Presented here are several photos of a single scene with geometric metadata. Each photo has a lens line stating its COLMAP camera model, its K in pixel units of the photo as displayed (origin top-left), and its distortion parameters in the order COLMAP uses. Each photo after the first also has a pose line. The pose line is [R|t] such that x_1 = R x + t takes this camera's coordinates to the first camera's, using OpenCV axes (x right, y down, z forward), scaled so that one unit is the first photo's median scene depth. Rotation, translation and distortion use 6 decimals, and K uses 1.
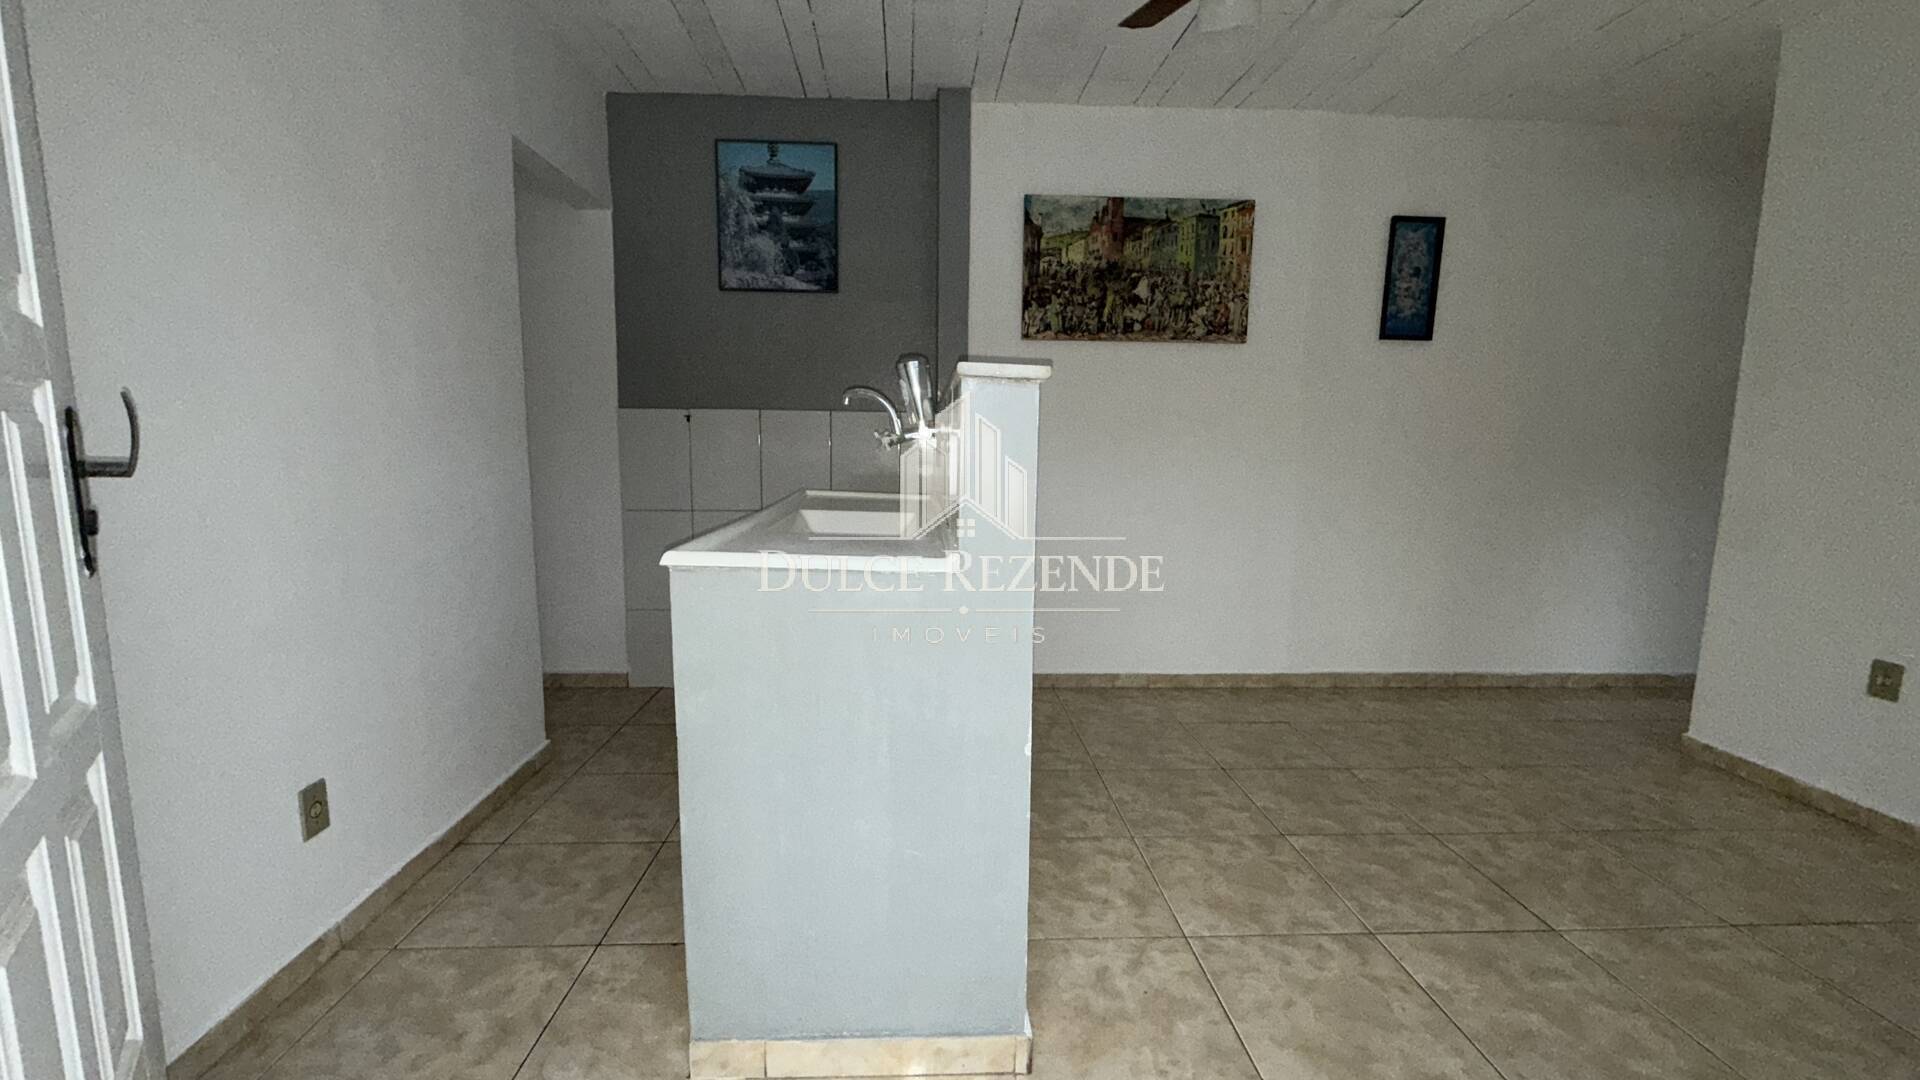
lens RADIAL K [[762.1, 0, 957.6], [0, 762.1, 537.7], [0, 0, 1]] dist [0.000221, -0.000207]
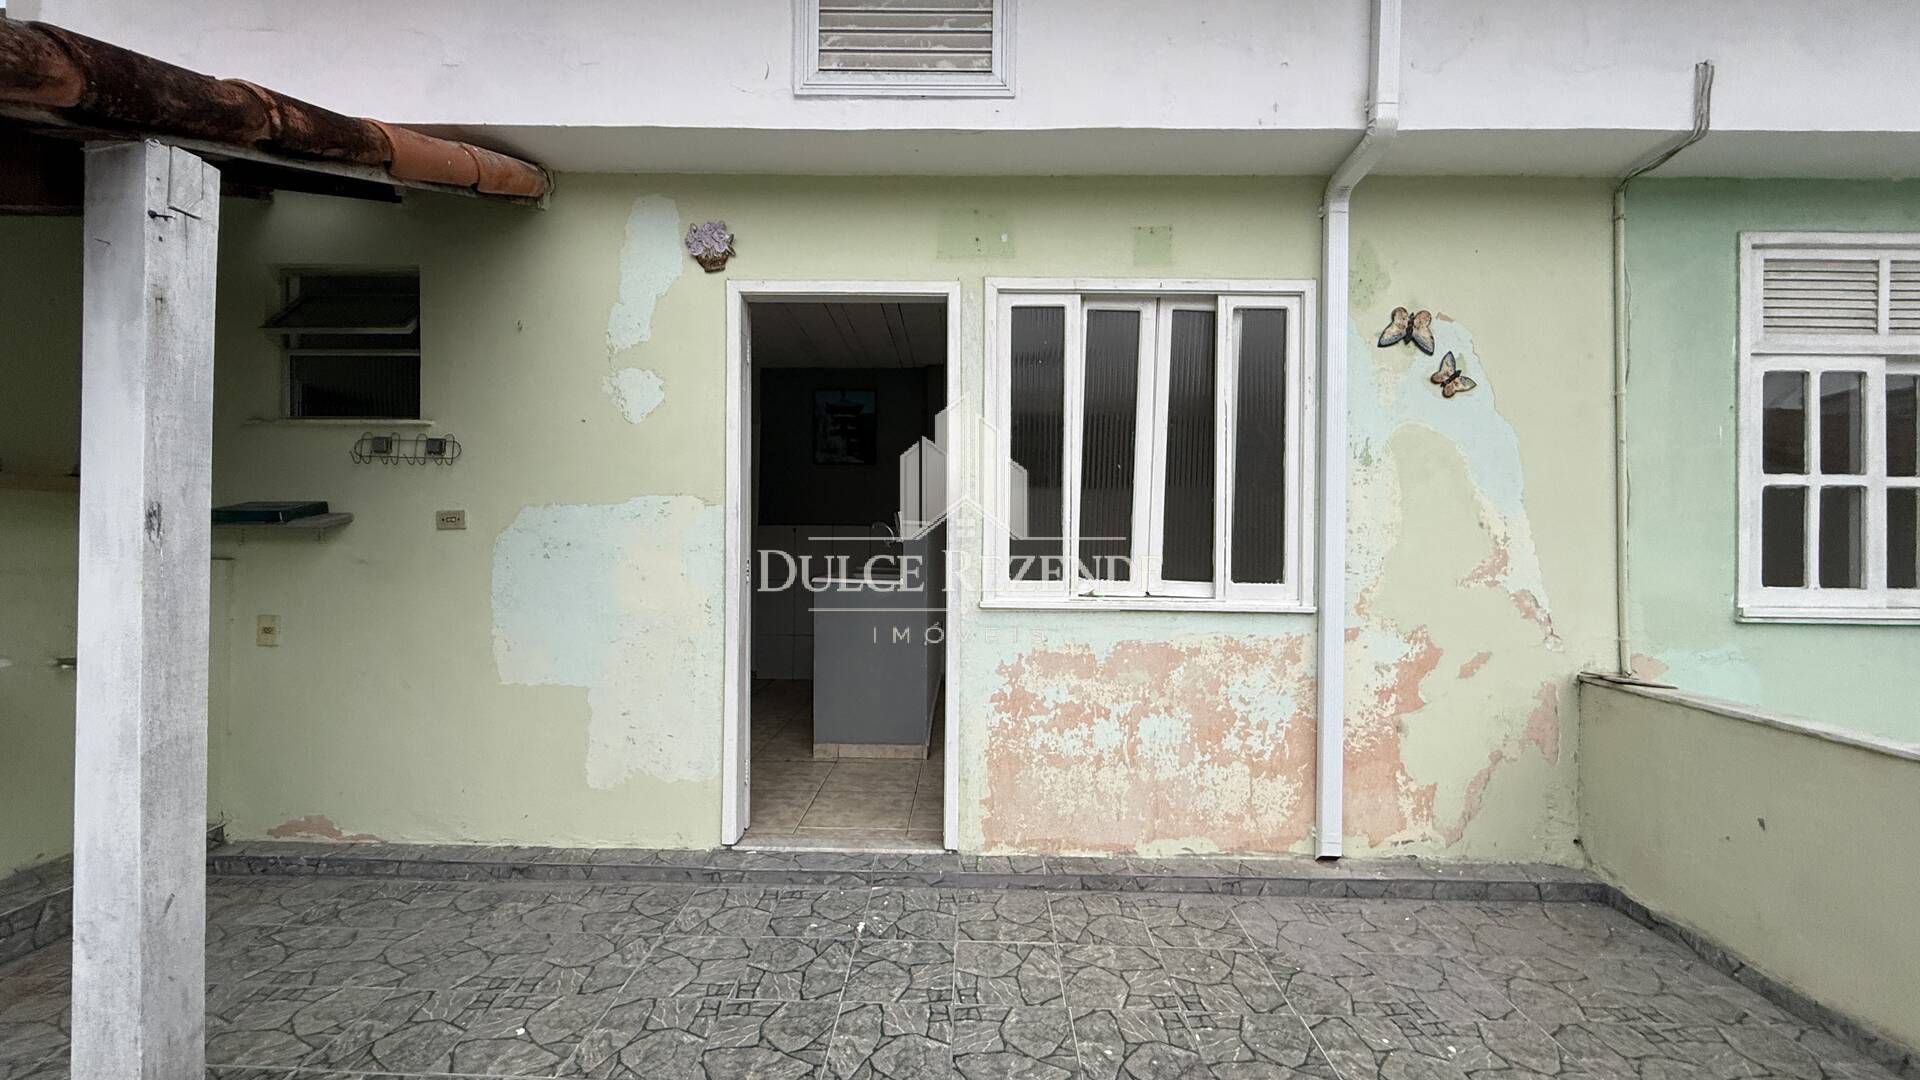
lens RADIAL K [[762.1, 0, 958.0], [0, 762.1, 540.0], [0, 0, 1]] dist [0.000221, -0.000207]
pose [[0.997630, -0.008848, -0.068241, 0.174079], [0.000137, 0.991951, -0.126621, 0.103965], [0.068812, 0.126311, 0.989601, -0.829397]]
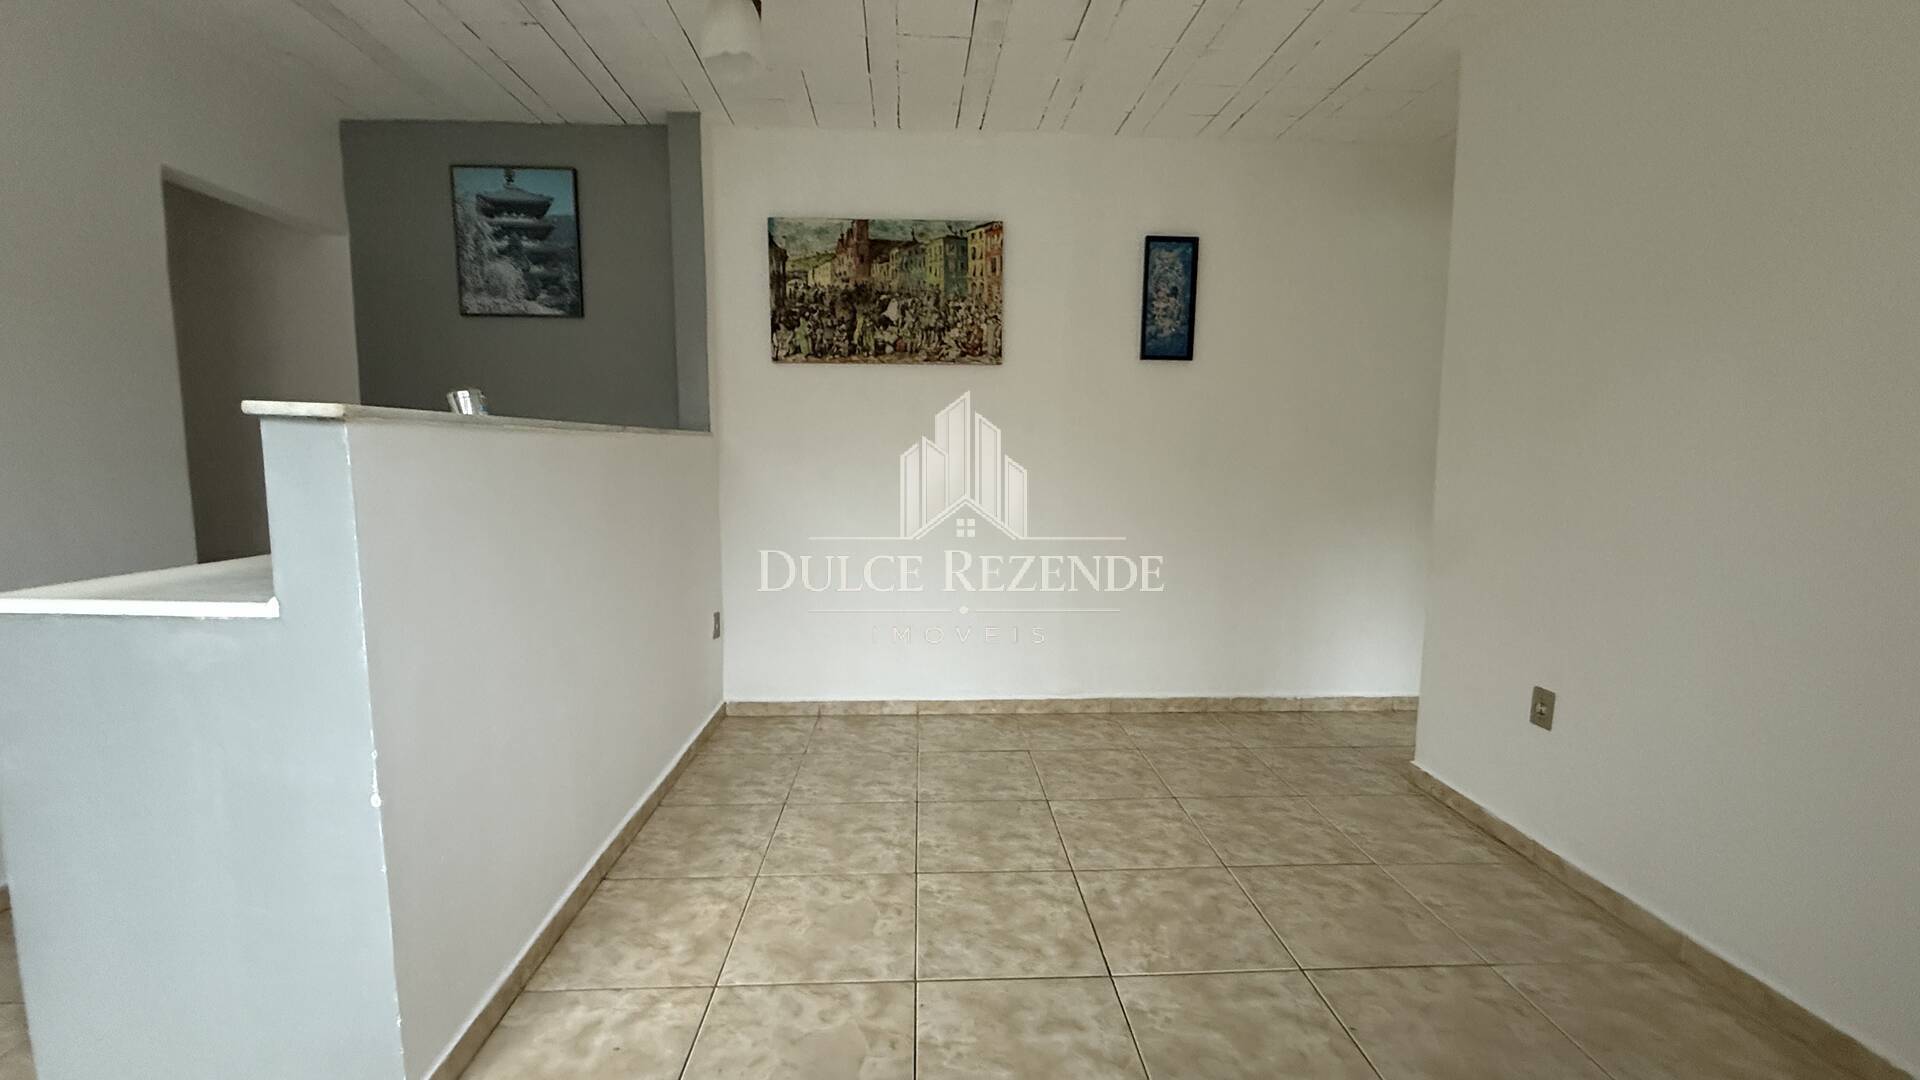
lens RADIAL K [[762.1, 0, 957.4], [0, 762.1, 539.9], [0, 0, 1]] dist [0.000221, -0.000207]
pose [[0.999971, -0.007577, -0.001069, 0.328147], [0.007555, 0.999792, -0.018962, -0.009912], [0.001212, 0.018953, 0.999820, 0.016191]]
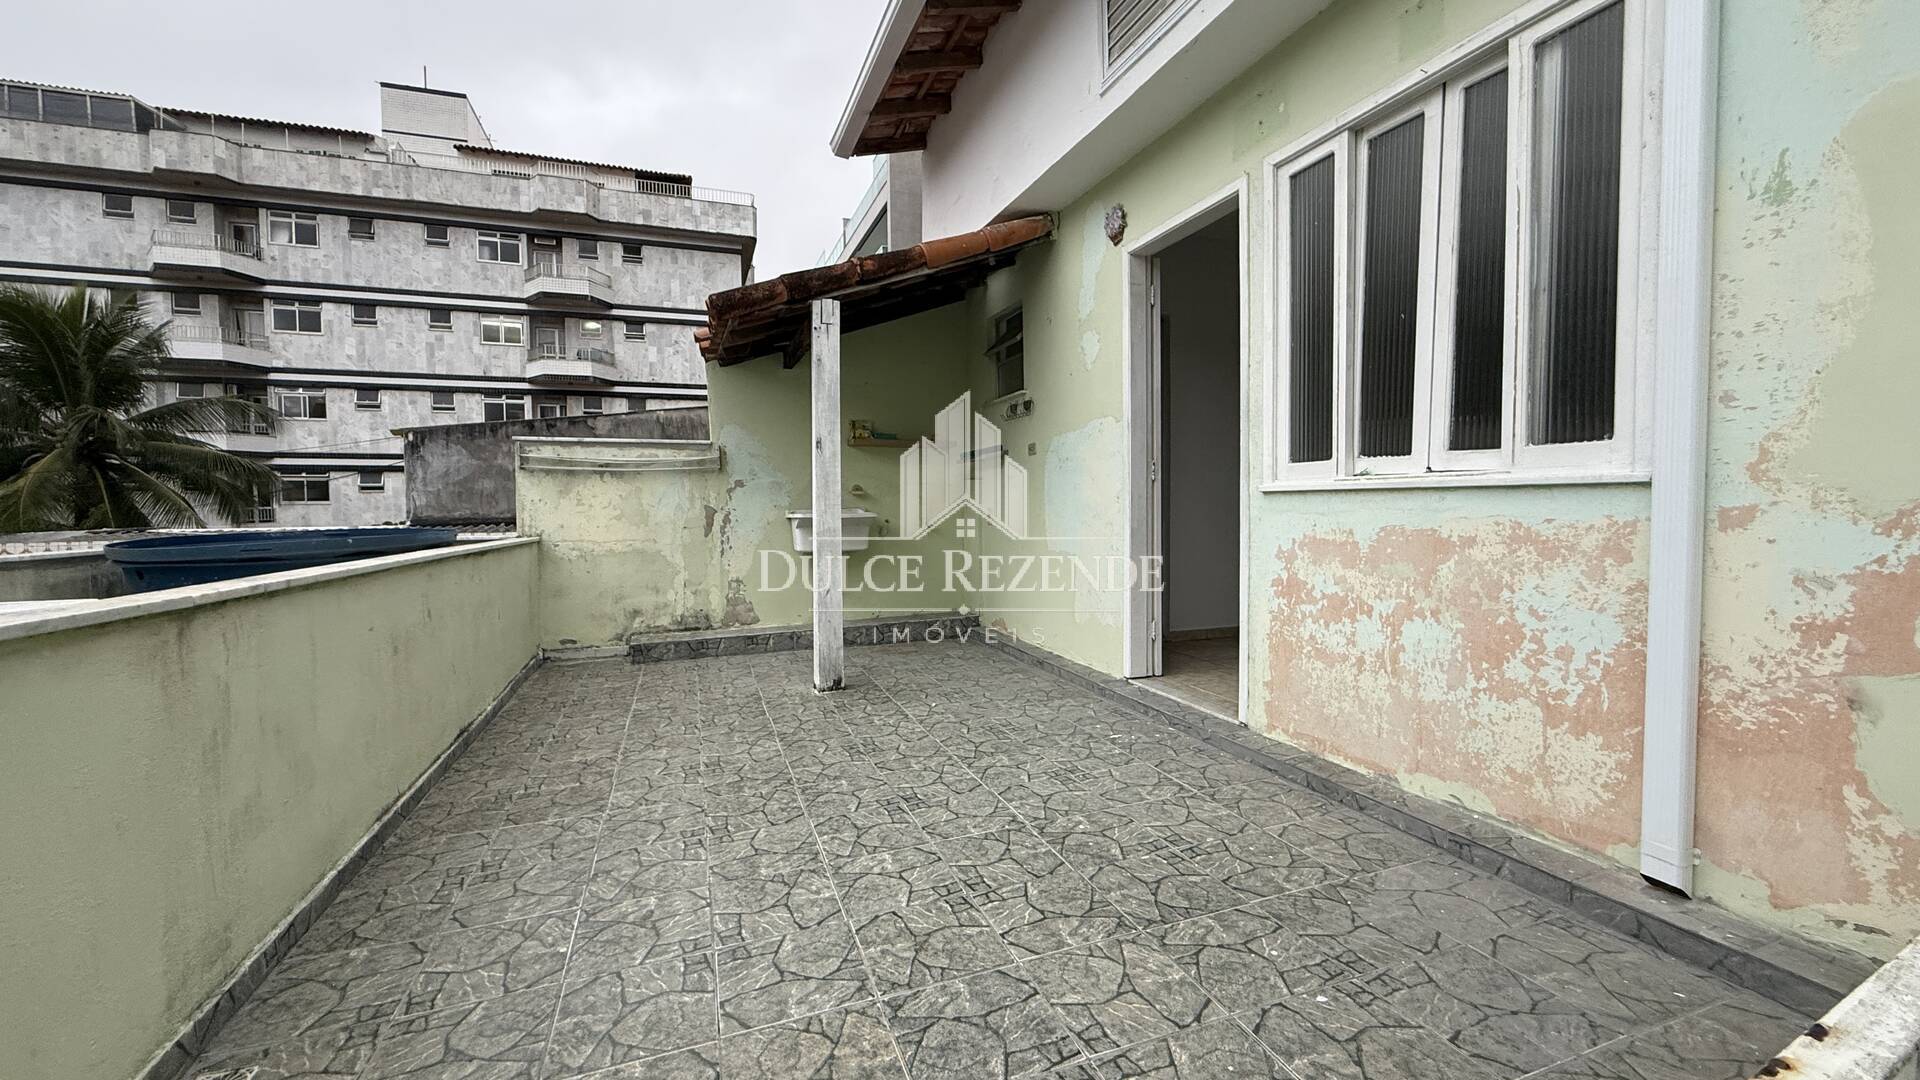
lens RADIAL K [[762.1, 0, 955.5], [0, 762.1, 538.3], [0, 0, 1]] dist [0.000221, -0.000207]
pose [[0.291187, 0.018583, -0.956486, 0.870831], [-0.108712, 0.993978, -0.013785, 0.173706], [0.950469, 0.107995, 0.291454, -0.547228]]
